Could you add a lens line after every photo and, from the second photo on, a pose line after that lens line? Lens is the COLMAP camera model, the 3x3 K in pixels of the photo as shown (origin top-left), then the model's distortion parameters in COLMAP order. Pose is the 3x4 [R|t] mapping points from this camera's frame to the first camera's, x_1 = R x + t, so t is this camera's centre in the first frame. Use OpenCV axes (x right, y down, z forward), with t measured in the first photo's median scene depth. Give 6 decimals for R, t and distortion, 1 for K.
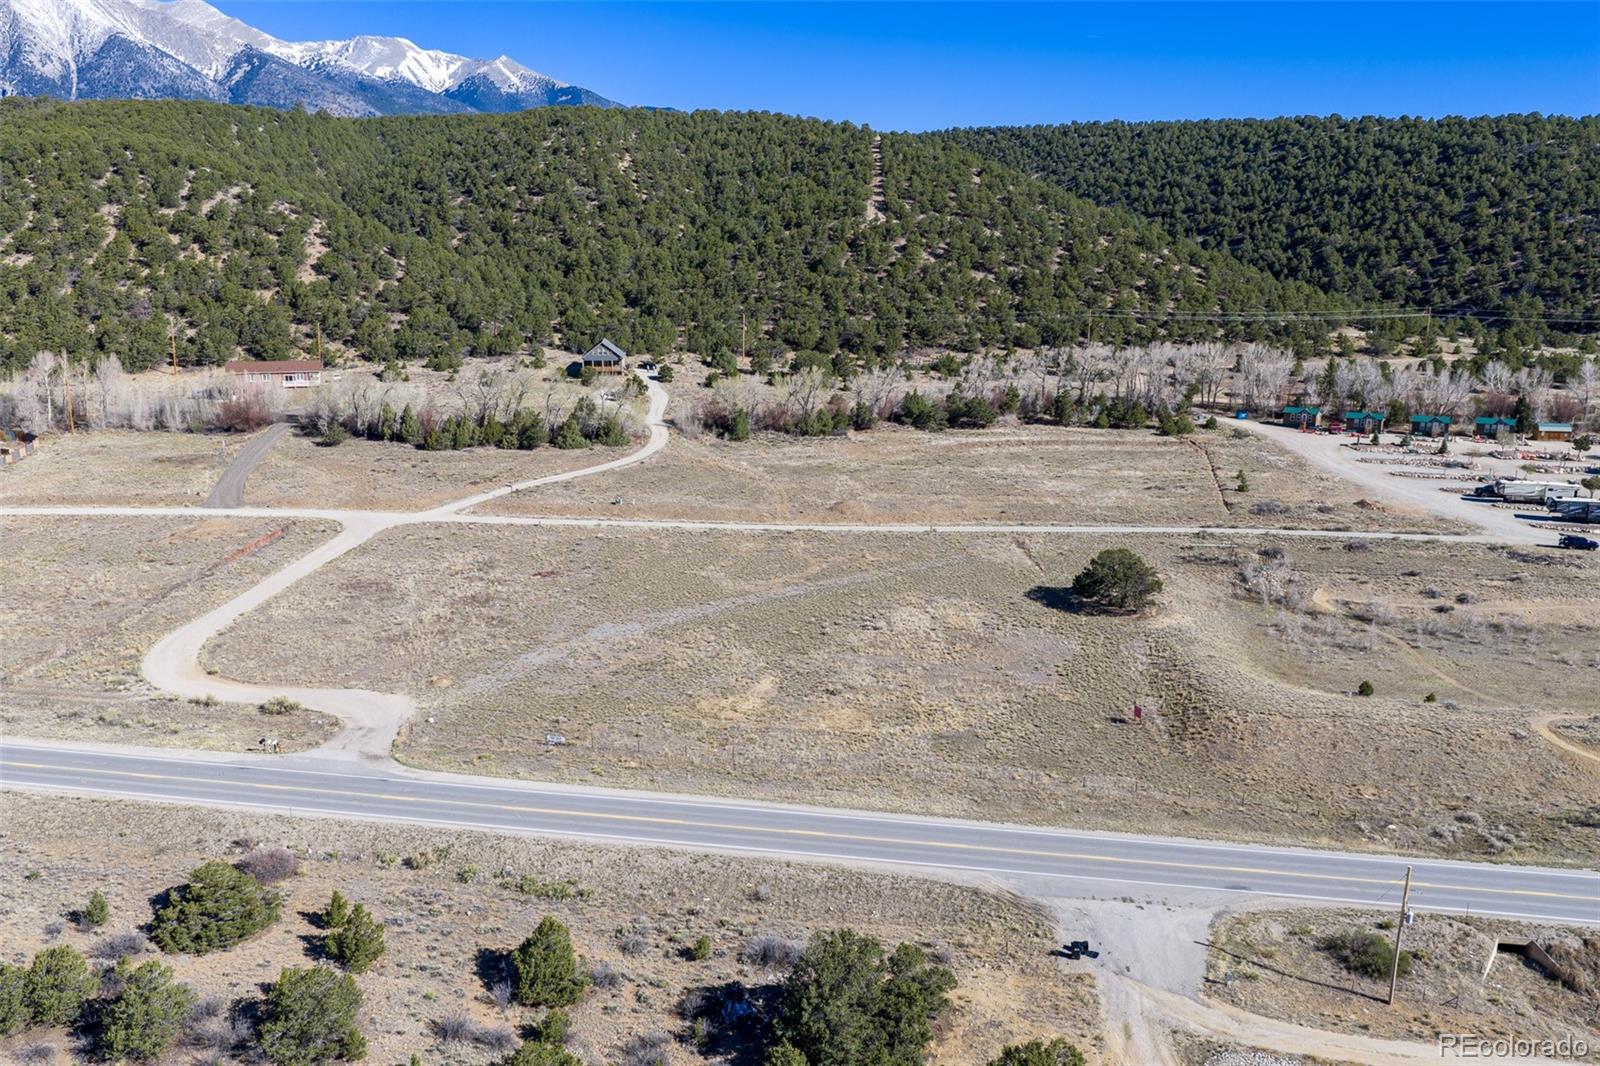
lens RADIAL K [[1325.5, 0, 800.1], [0, 1325.5, 536.8], [0, 0, 1]] dist [0.021708, -0.032916]
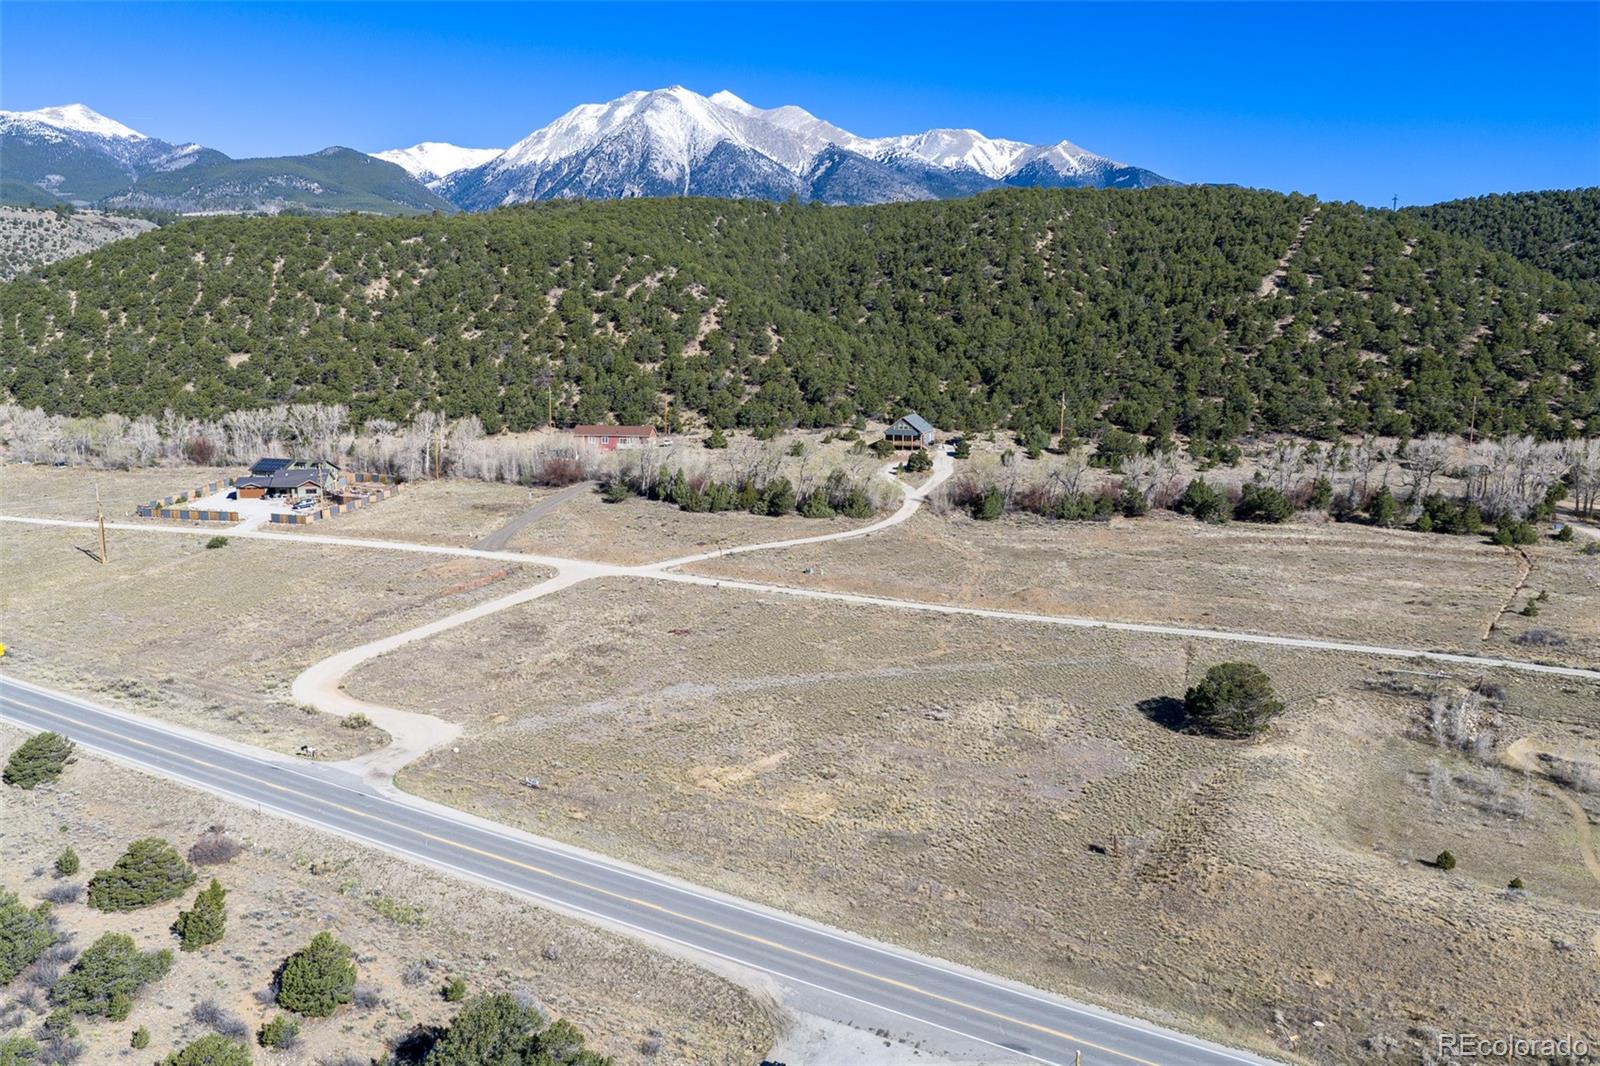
lens RADIAL K [[1325.5, 0, 797.4], [0, 1325.5, 530.4], [0, 0, 1]] dist [0.021708, -0.032916]
pose [[0.918347, 0.062404, -0.390825, 0.191706], [-0.086318, 0.995300, -0.043904, -0.009017], [0.386249, 0.074055, 0.919417, 0.041749]]
